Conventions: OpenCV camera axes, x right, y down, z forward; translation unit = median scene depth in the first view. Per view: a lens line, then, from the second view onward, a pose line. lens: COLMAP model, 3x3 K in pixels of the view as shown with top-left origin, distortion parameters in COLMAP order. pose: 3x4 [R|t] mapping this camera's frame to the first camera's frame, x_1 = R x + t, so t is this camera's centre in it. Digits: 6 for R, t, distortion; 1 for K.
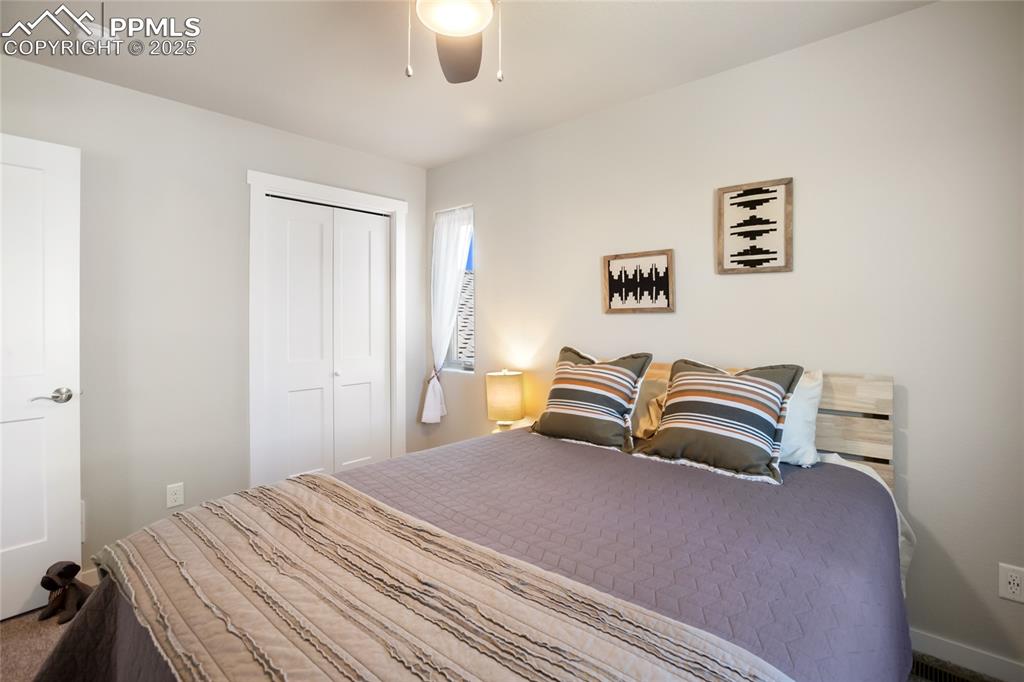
lens RADIAL K [[487.6, 0, 517.6], [0, 487.6, 325.4], [0, 0, 1]] dist [-0.039283, 0.010468]
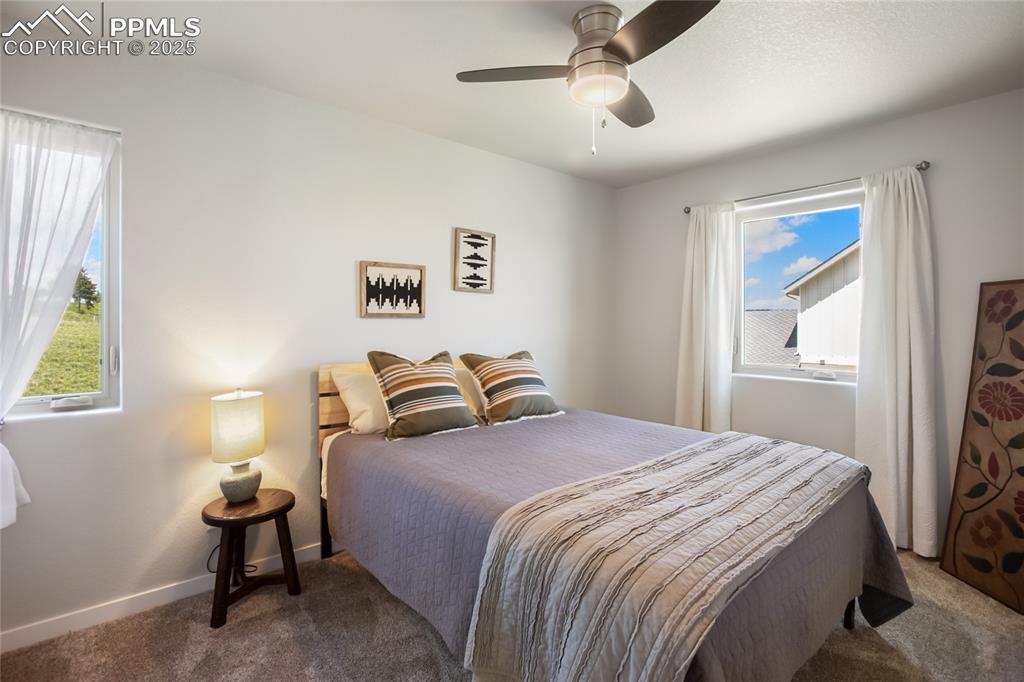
lens RADIAL K [[487.6, 0, 517.6], [0, 487.6, 325.4], [0, 0, 1]] dist [-0.039283, 0.010468]
pose [[0.151362, 0.003084, 0.988474, -0.853006], [0.013713, 0.999892, -0.005219, 0.001752], [-0.988383, 0.014345, 0.151303, 0.583449]]
